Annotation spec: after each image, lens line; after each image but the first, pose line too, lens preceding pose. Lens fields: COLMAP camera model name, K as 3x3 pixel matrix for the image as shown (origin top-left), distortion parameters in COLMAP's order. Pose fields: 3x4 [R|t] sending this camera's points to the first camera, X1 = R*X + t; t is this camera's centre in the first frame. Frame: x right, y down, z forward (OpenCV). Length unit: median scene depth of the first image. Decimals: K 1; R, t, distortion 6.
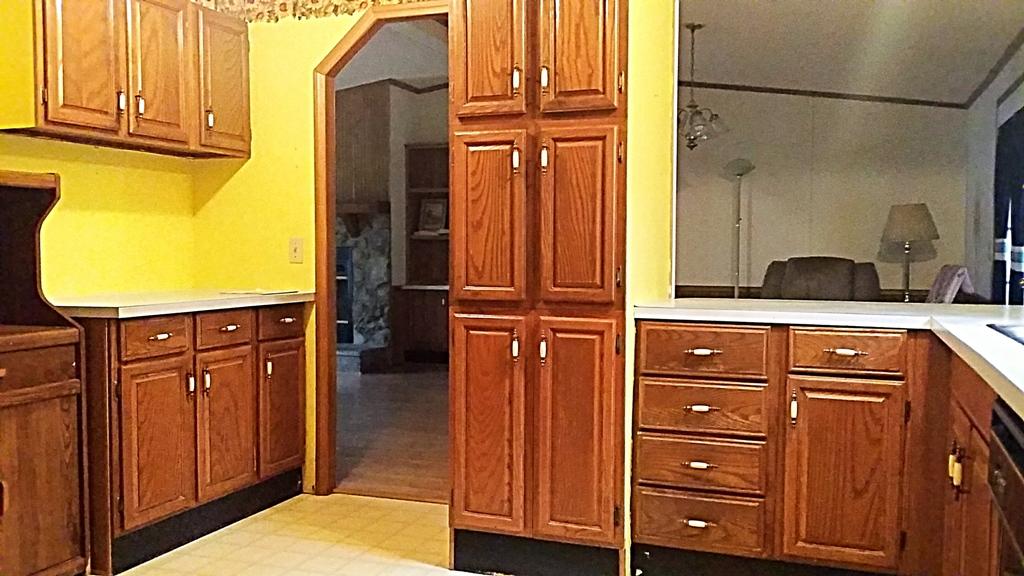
lens RADIAL K [[924.2, 0, 510.3], [0, 924.2, 292.0], [0, 0, 1]] dist [0.082288, 0.001406]
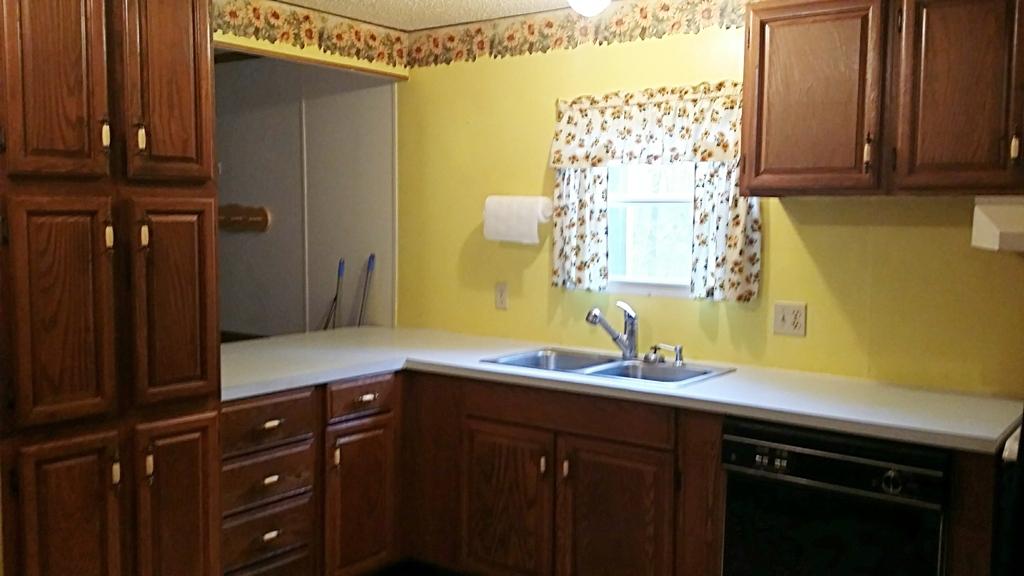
lens RADIAL K [[924.2, 0, 511.3], [0, 924.2, 283.8], [0, 0, 1]] dist [0.082288, 0.001406]
pose [[0.293289, -0.078844, 0.952767, -0.652318], [0.046898, 0.996580, 0.068033, -0.140146], [-0.954873, 0.024729, 0.295984, 0.434029]]
